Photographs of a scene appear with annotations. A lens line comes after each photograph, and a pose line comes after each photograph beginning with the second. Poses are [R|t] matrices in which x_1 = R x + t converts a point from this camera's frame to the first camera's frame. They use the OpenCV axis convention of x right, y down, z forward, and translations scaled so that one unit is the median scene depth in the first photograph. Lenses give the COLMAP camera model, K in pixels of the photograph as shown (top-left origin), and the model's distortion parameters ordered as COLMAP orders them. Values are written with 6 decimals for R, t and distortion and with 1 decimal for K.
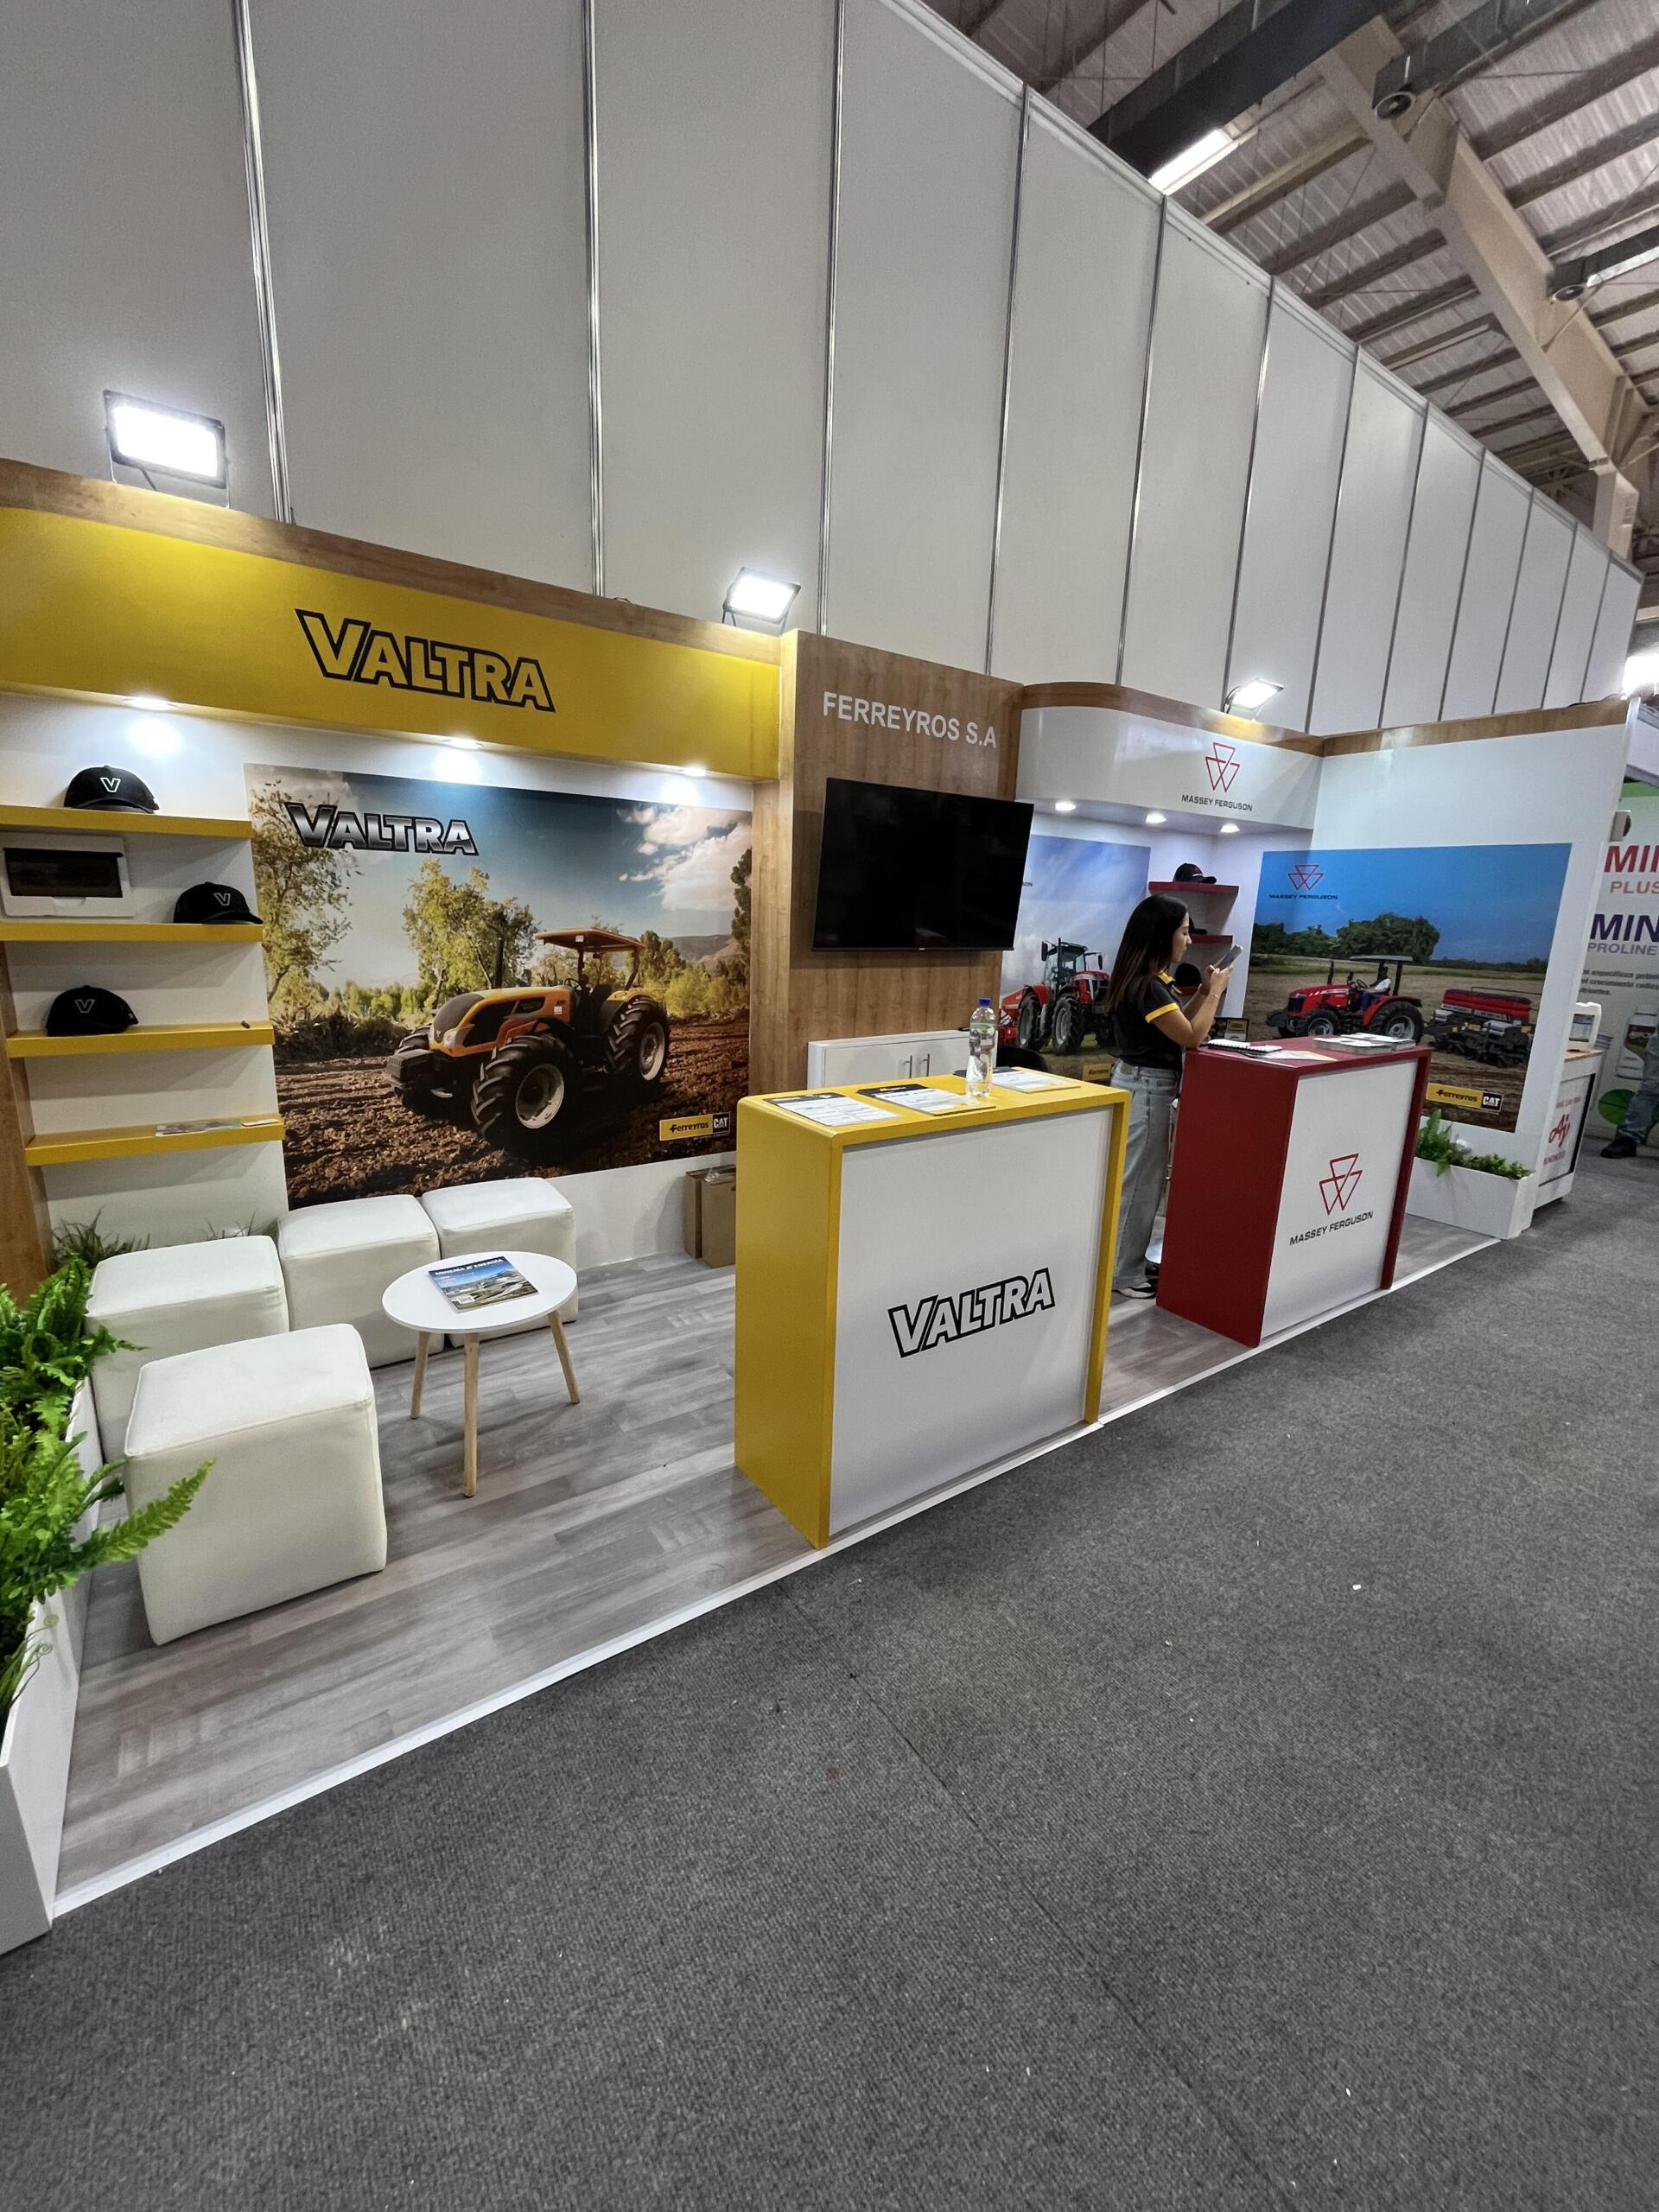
lens RADIAL K [[890.5, 0, 826.1], [0, 890.5, 1102.6], [0, 0, 1]] dist [-0.003951, 0.000362]
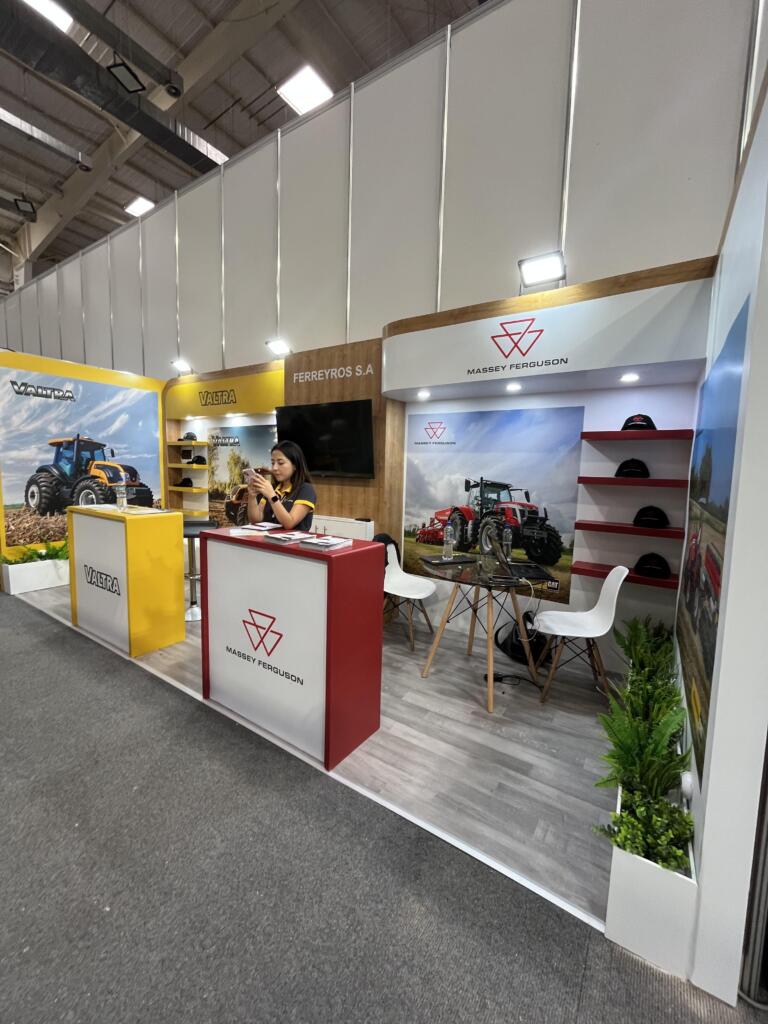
lens RADIAL K [[412.3, 0, 384.5], [0, 412.3, 509.6], [0, 0, 1]] dist [-0.003951, 0.000362]
pose [[0.369515, 0.073013, -0.926352, 1.086241], [-0.217504, 0.976010, -0.009834, -0.116591], [0.903410, 0.205119, 0.376531, 0.784212]]
